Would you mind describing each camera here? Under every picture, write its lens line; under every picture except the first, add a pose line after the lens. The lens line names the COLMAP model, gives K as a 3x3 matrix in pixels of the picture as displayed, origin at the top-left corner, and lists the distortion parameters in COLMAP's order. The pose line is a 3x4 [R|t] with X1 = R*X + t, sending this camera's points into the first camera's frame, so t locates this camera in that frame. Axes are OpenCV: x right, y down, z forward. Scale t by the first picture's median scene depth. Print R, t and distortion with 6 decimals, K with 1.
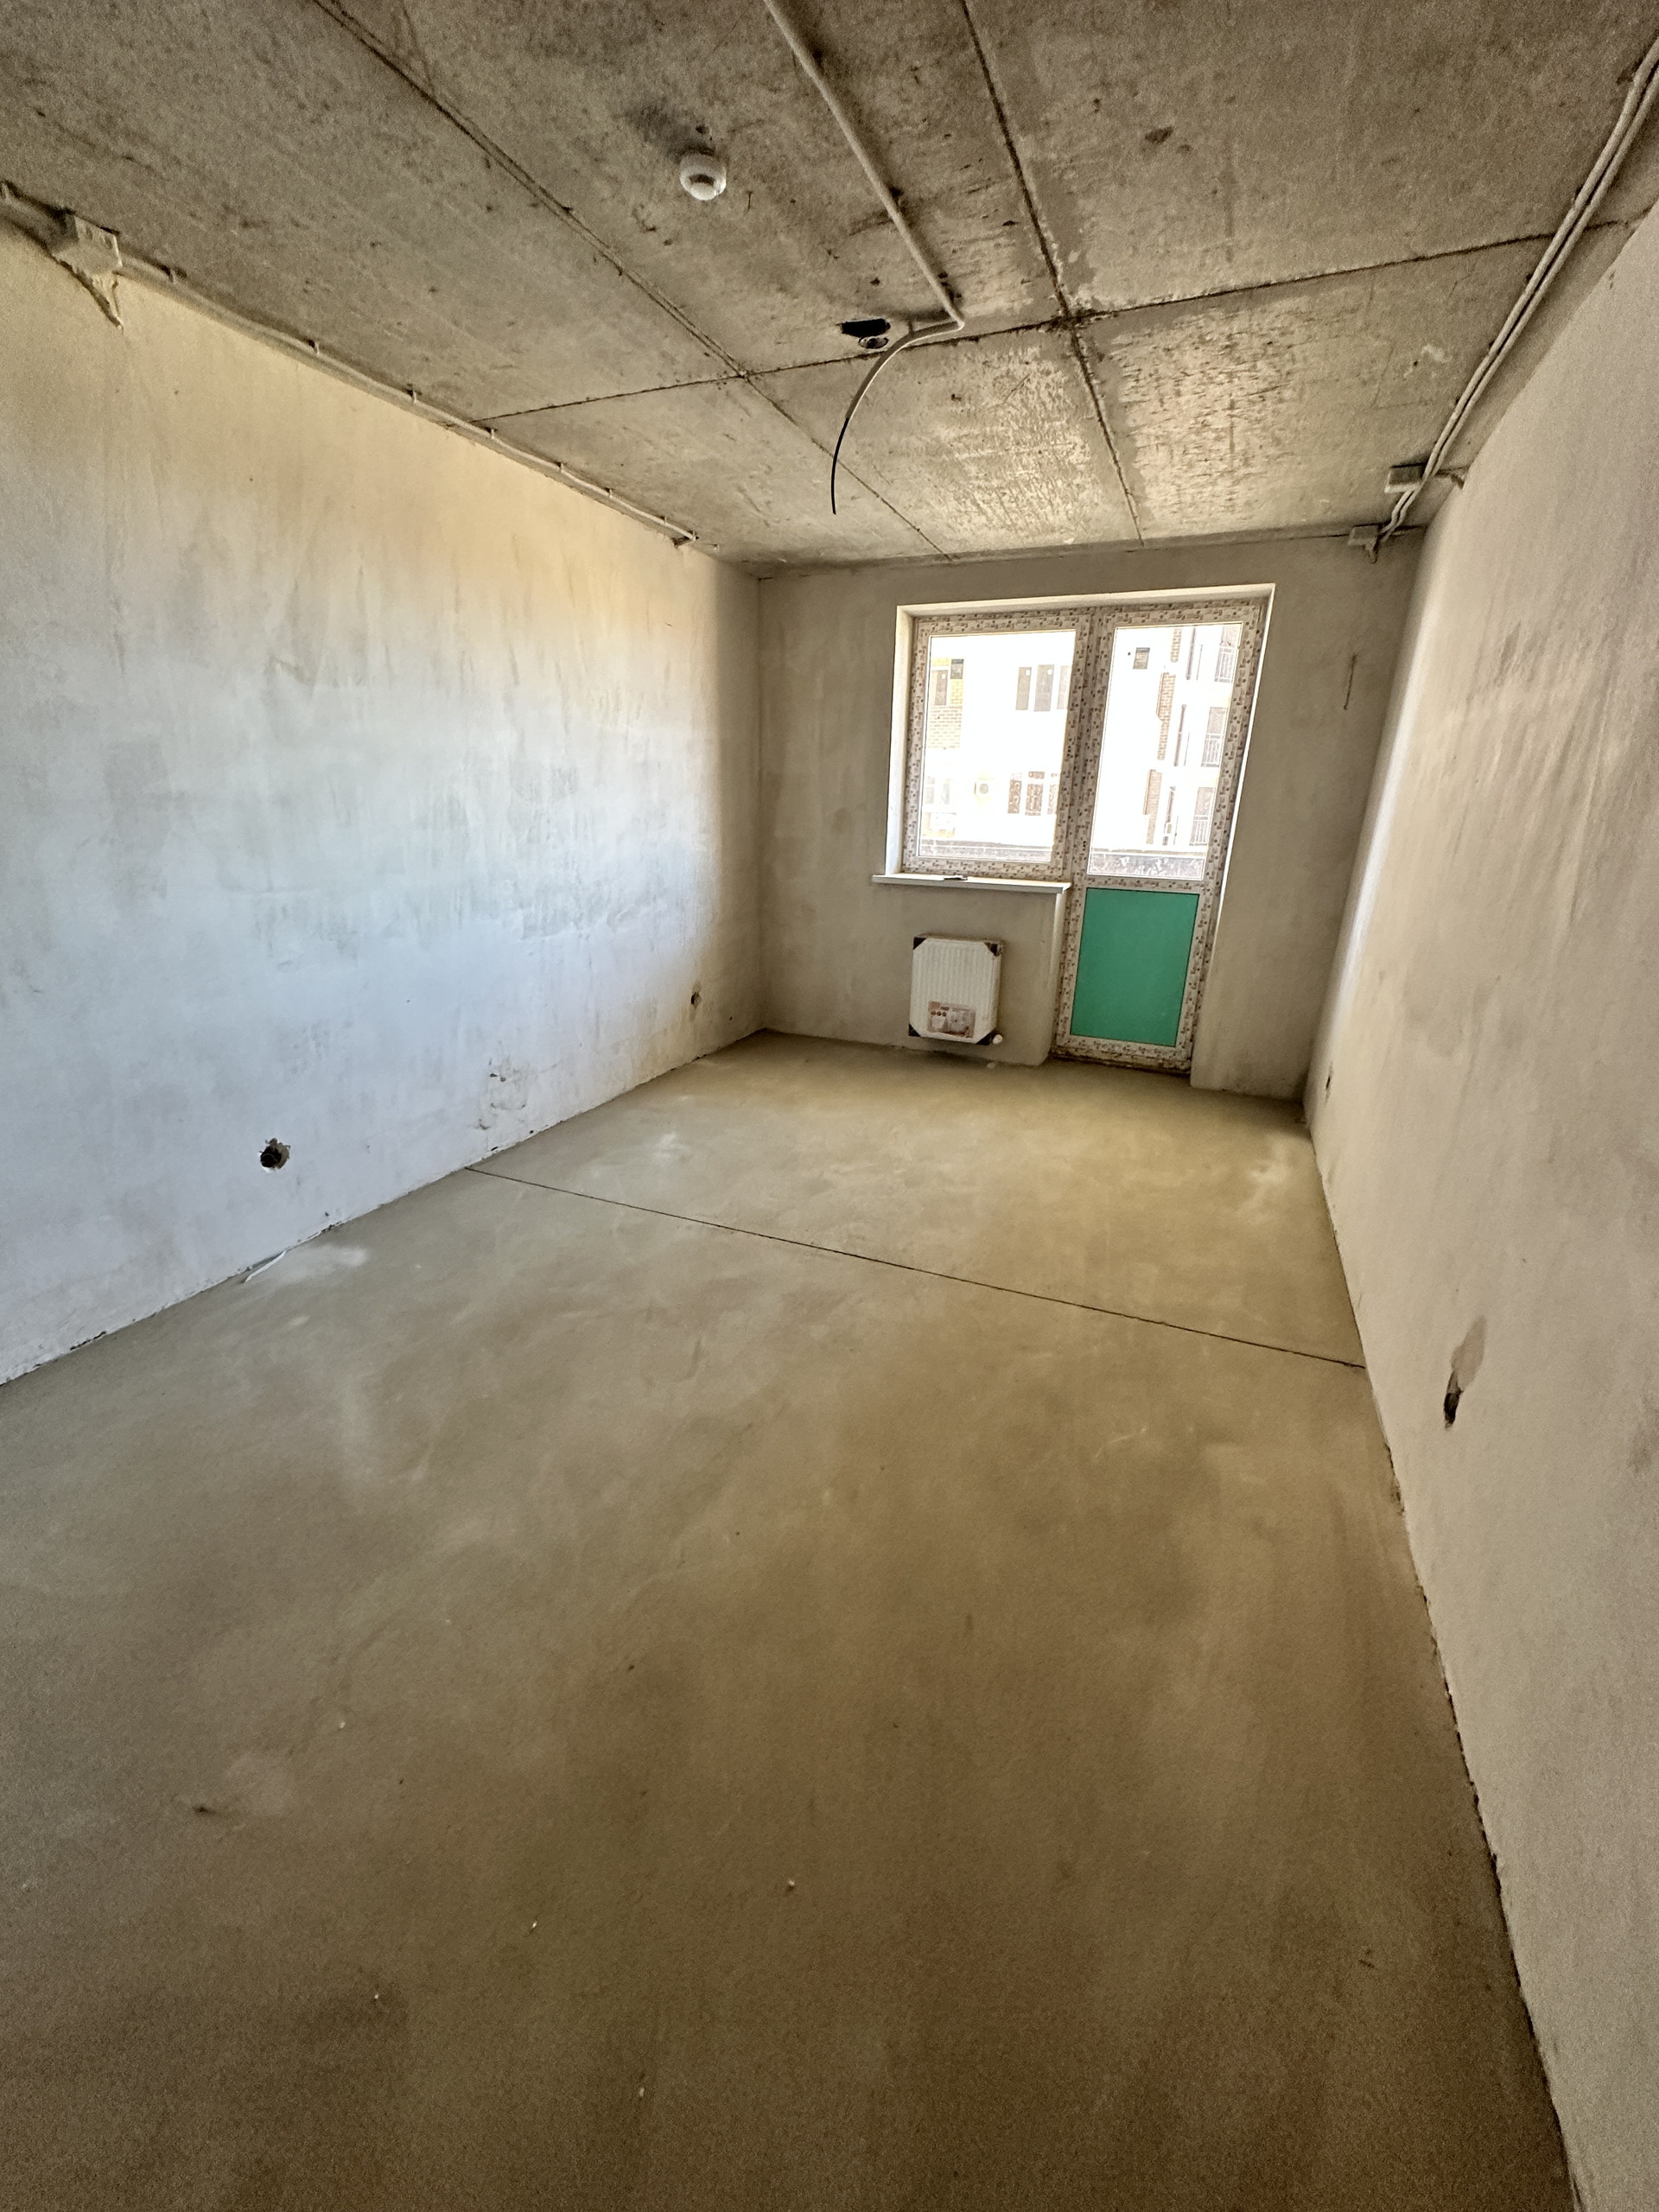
lens RADIAL K [[873.1, 0, 828.6], [0, 873.1, 1115.4], [0, 0, 1]] dist [-0.000339, -0.000005]
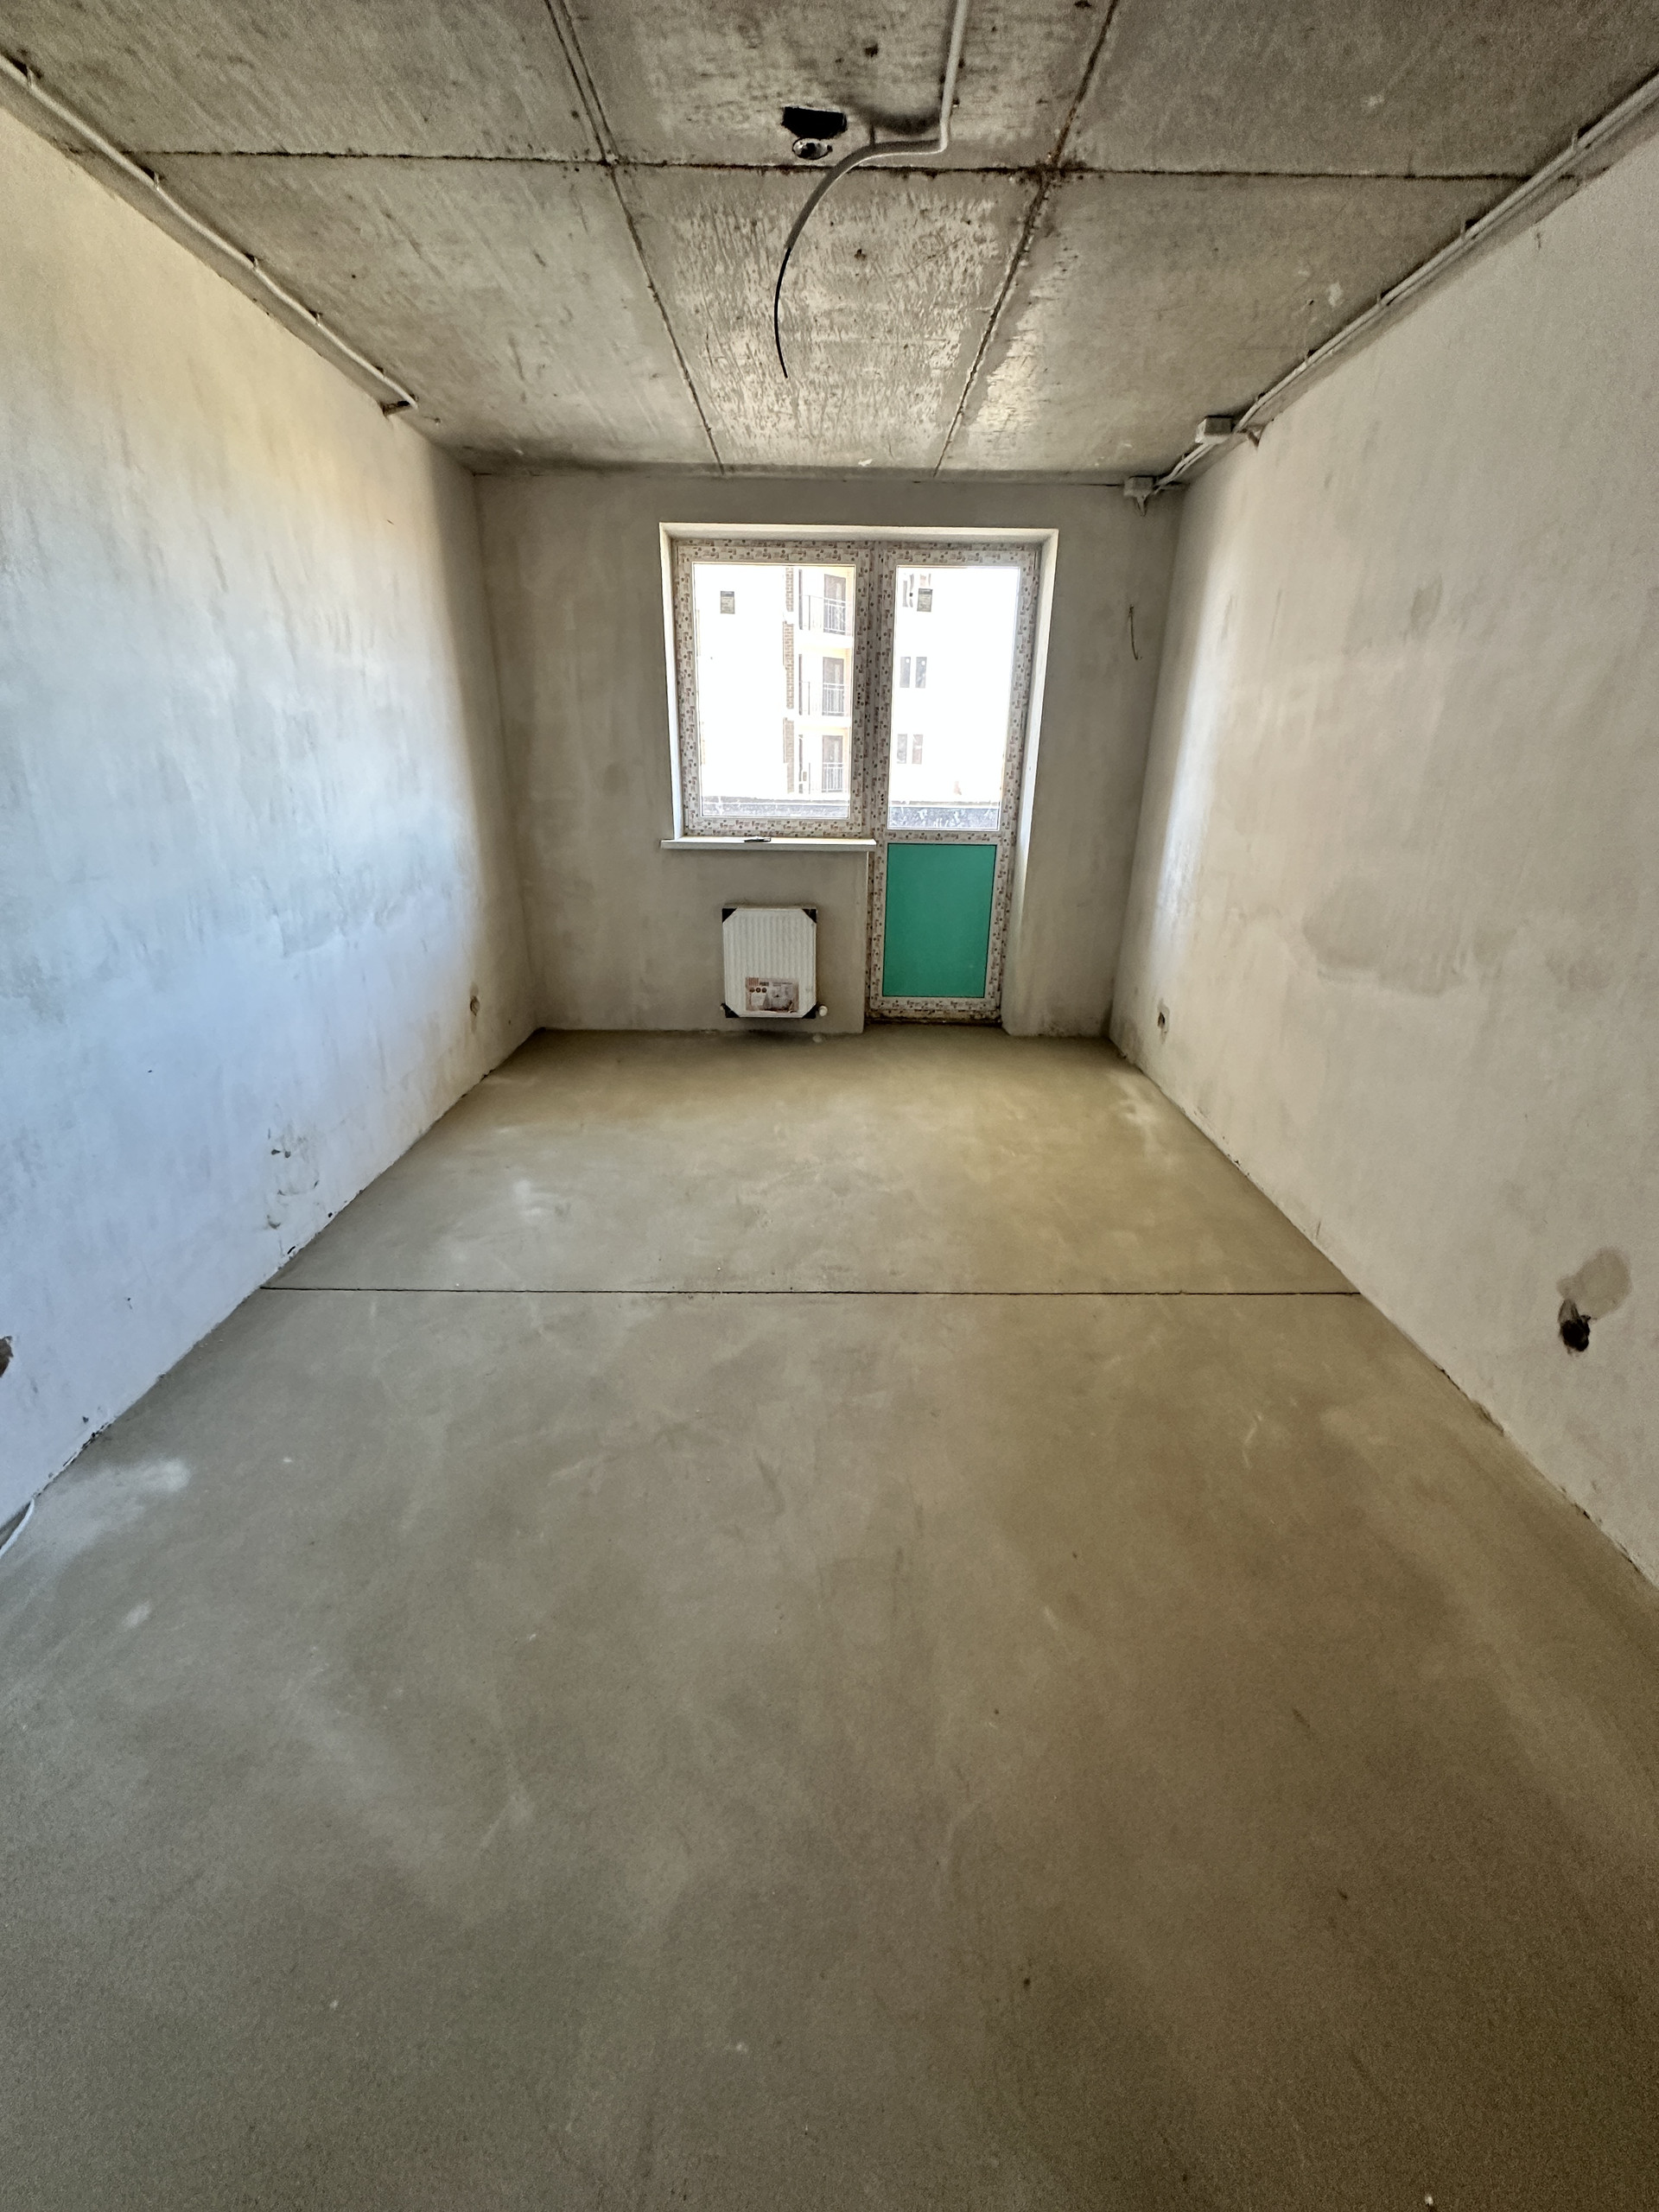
lens RADIAL K [[873.1, 0, 828.6], [0, 873.1, 1115.4], [0, 0, 1]] dist [-0.000339, -0.000005]
pose [[0.919230, -0.160686, 0.359440, -0.215914], [0.142364, 0.986810, 0.077067, -0.065149], [-0.367082, -0.019671, 0.929980, 0.164687]]
